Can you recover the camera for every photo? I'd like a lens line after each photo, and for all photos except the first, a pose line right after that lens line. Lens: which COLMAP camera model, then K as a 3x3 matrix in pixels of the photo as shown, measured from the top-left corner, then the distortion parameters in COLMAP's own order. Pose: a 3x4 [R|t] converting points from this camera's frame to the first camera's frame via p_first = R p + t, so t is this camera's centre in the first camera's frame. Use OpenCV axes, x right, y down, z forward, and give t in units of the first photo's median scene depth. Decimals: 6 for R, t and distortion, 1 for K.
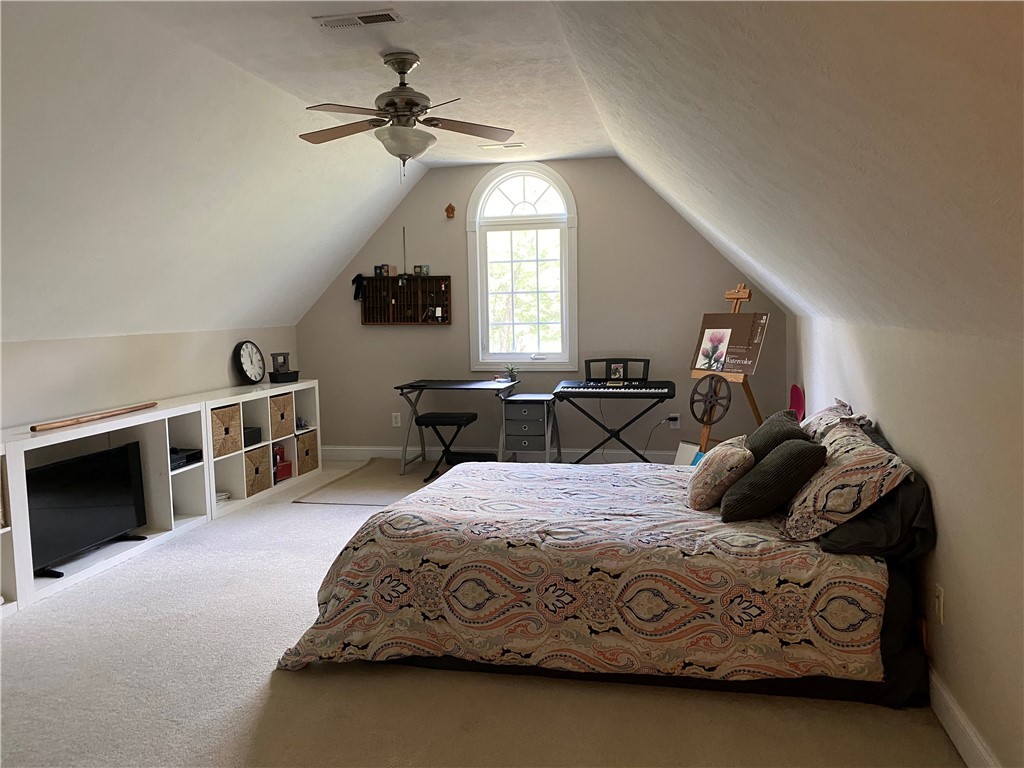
lens RADIAL K [[777.4, 0, 512.0], [0, 777.4, 384.0], [0, 0, 1]] dist [0.009283, -0.010389]
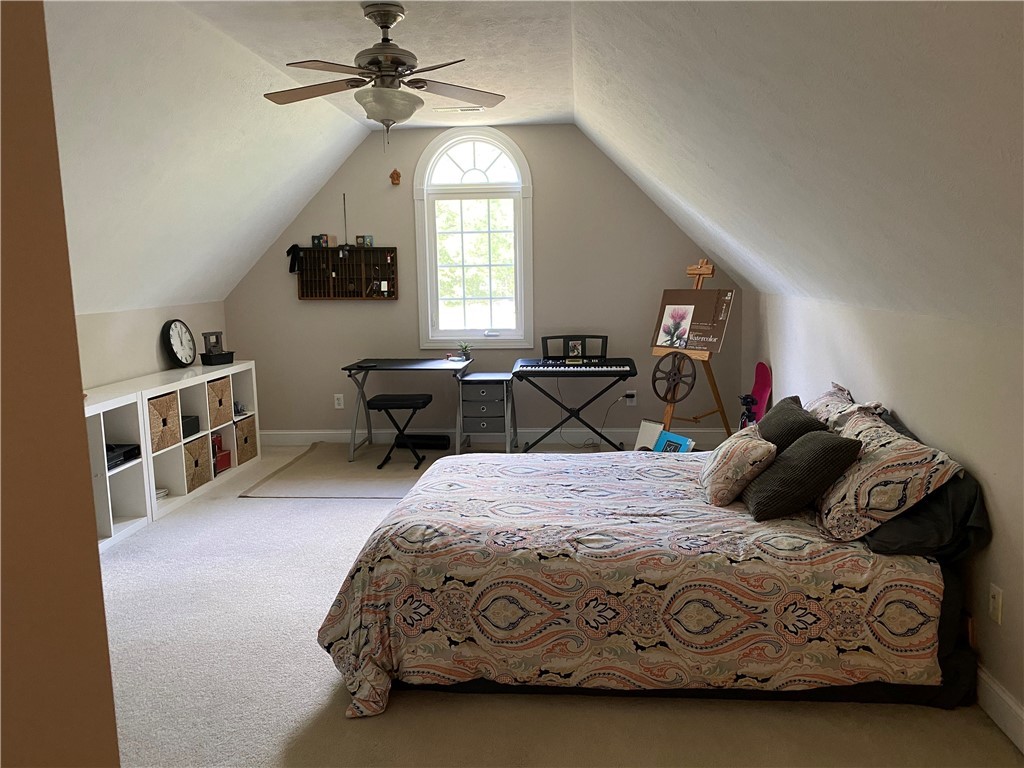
lens RADIAL K [[777.4, 0, 512.0], [0, 777.4, 384.0], [0, 0, 1]] dist [0.009283, -0.010389]
pose [[0.991223, -0.016848, 0.131122, -0.097223], [0.010682, 0.998810, 0.047589, -0.025954], [-0.131767, -0.045770, 0.990223, 0.064216]]
